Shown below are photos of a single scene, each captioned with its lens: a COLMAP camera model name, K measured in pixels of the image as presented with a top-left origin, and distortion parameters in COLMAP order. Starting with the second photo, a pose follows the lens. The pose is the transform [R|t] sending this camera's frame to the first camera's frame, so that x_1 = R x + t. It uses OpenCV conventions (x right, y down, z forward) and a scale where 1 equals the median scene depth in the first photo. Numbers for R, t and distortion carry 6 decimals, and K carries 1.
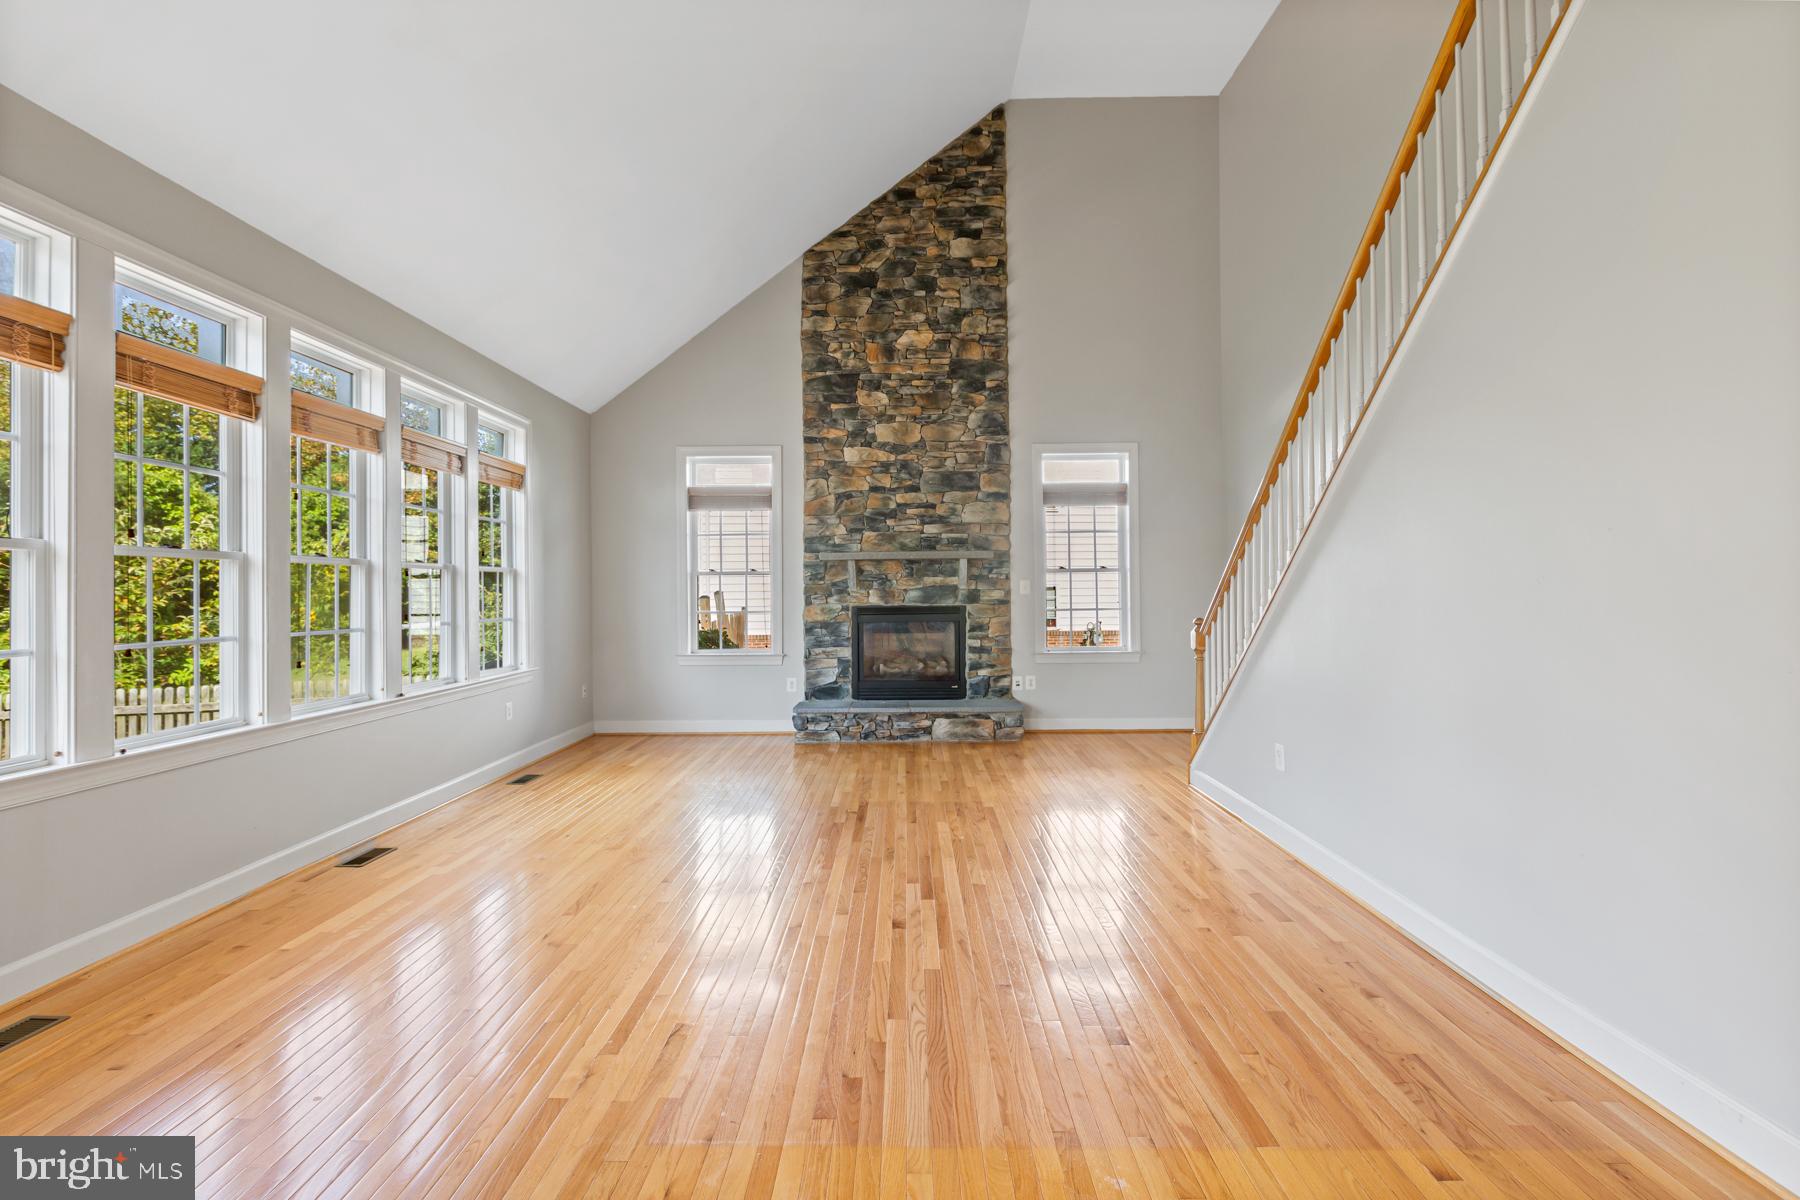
lens RADIAL K [[809.6, 0, 892.0], [0, 809.6, 581.5], [0, 0, 1]] dist [-0.002847, -0.000892]
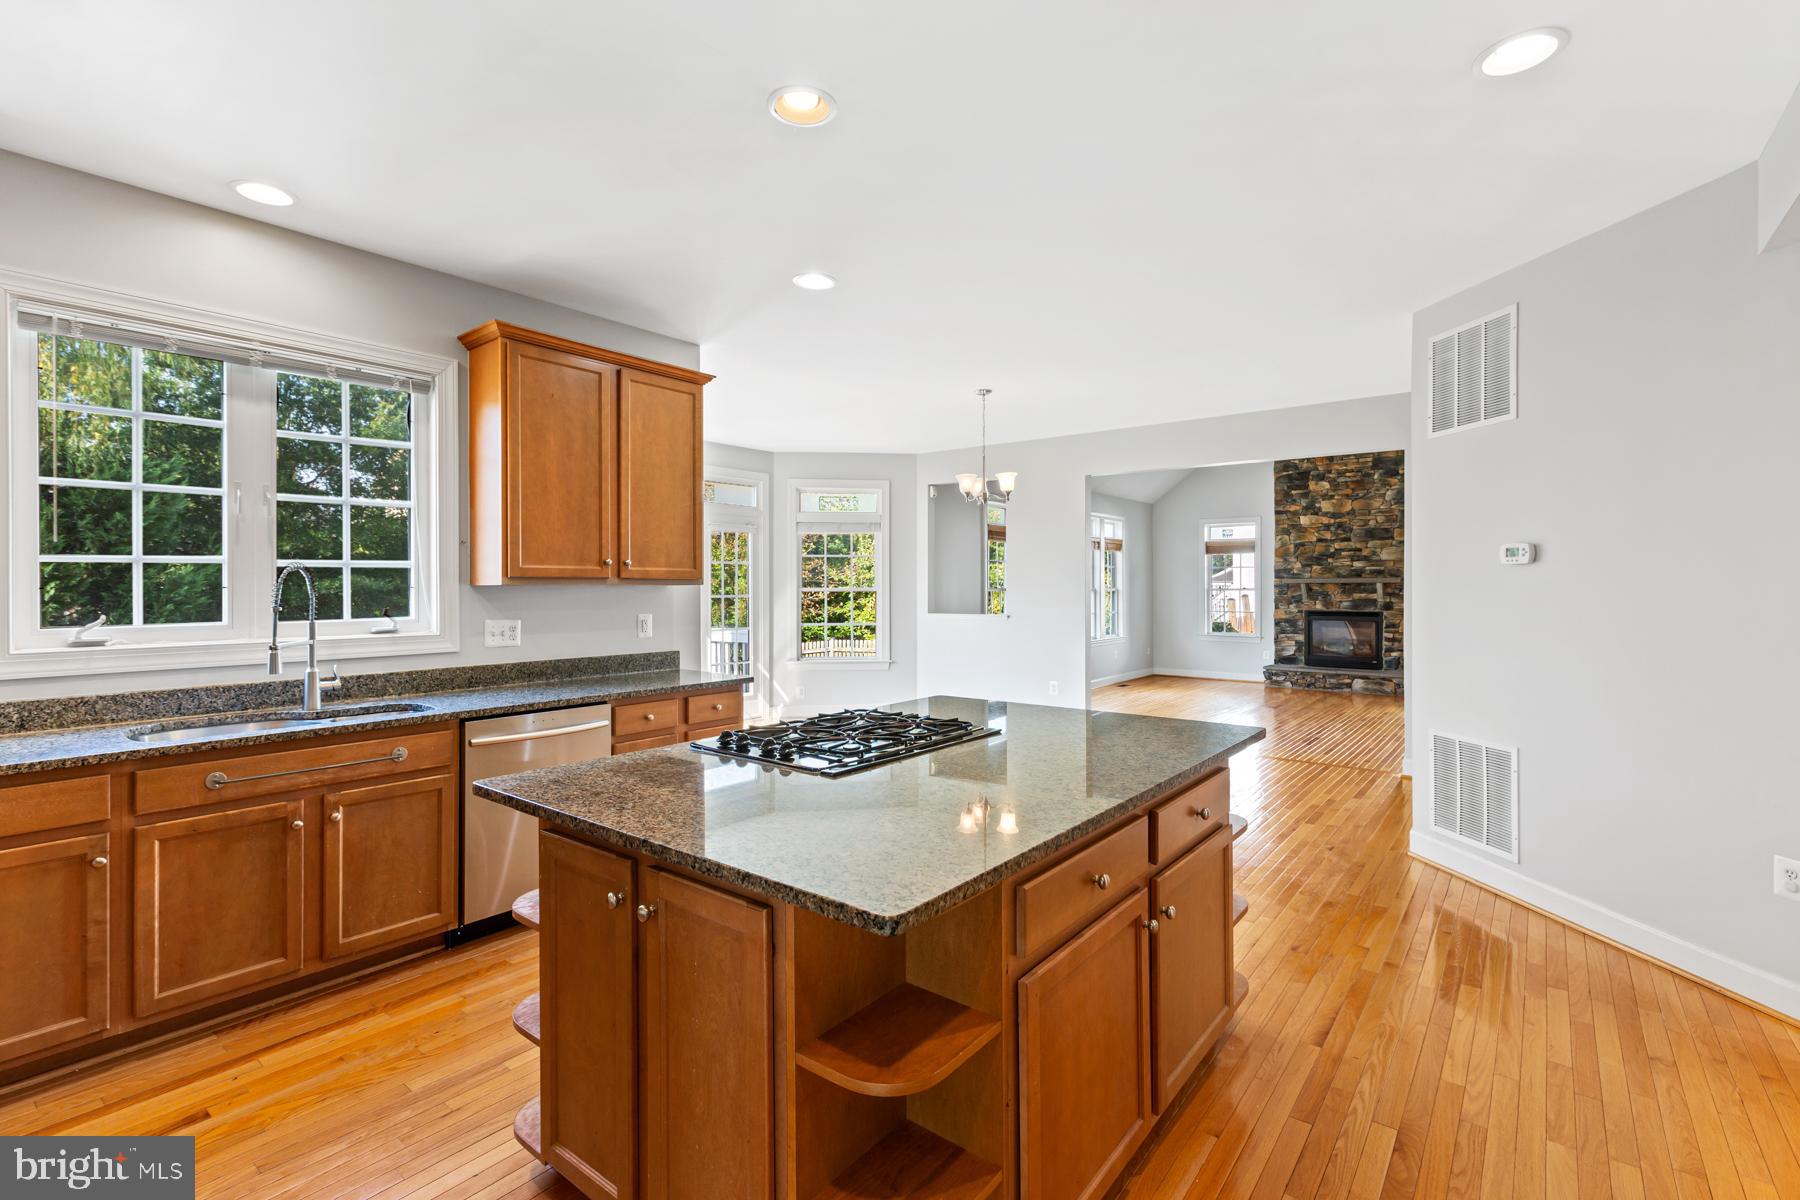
lens RADIAL K [[809.6, 0, 902.7], [0, 809.6, 582.1], [0, 0, 1]] dist [-0.002847, -0.000892]
pose [[0.795282, 0.004384, -0.606224, 0.304451], [-0.000729, 0.999980, 0.006275, -0.037998], [0.606239, -0.004549, 0.795269, -0.842387]]
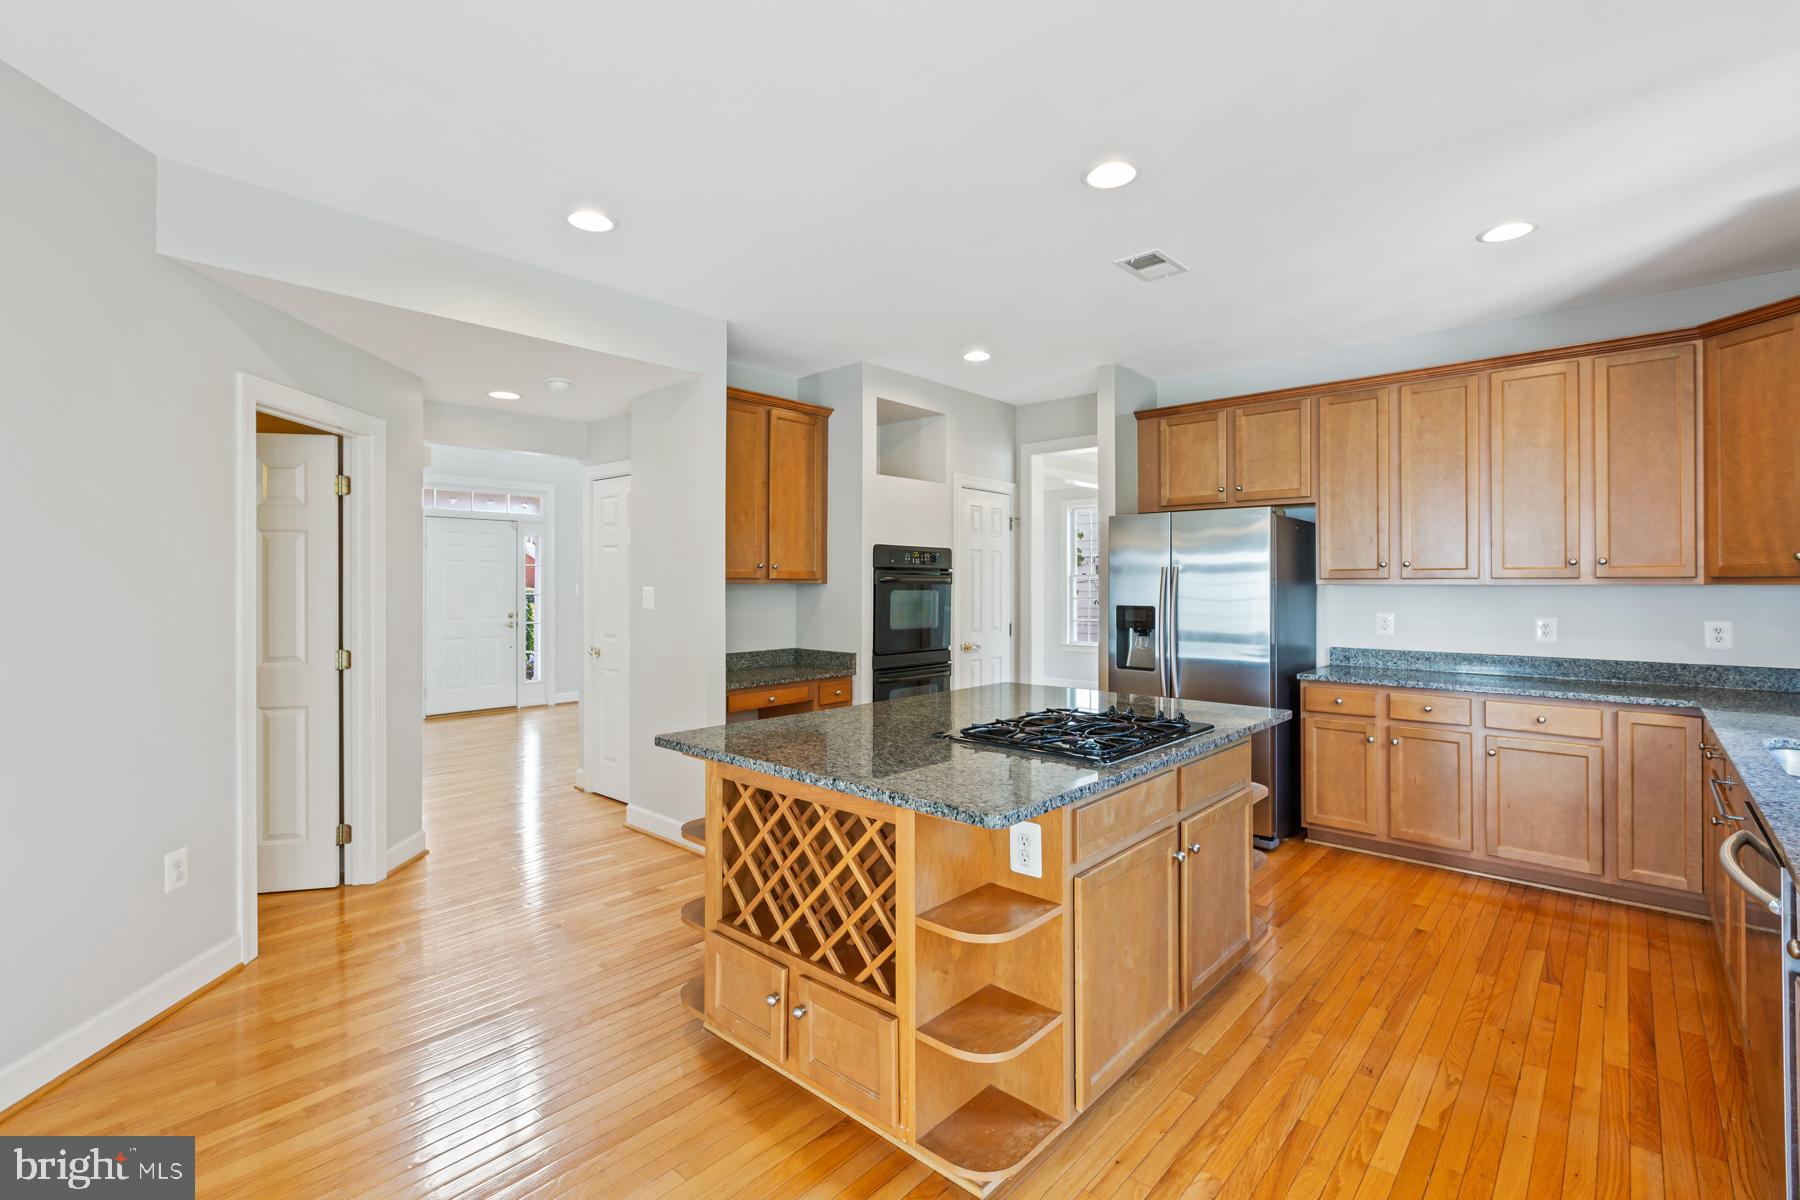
lens RADIAL K [[809.6, 0, 885.2], [0, 809.6, 574.1], [0, 0, 1]] dist [-0.002847, -0.000892]
pose [[-0.744975, 0.015634, 0.666909, -0.075284], [0.001814, 0.999769, -0.021410, -0.032824], [-0.667089, -0.014740, -0.744832, -0.286843]]
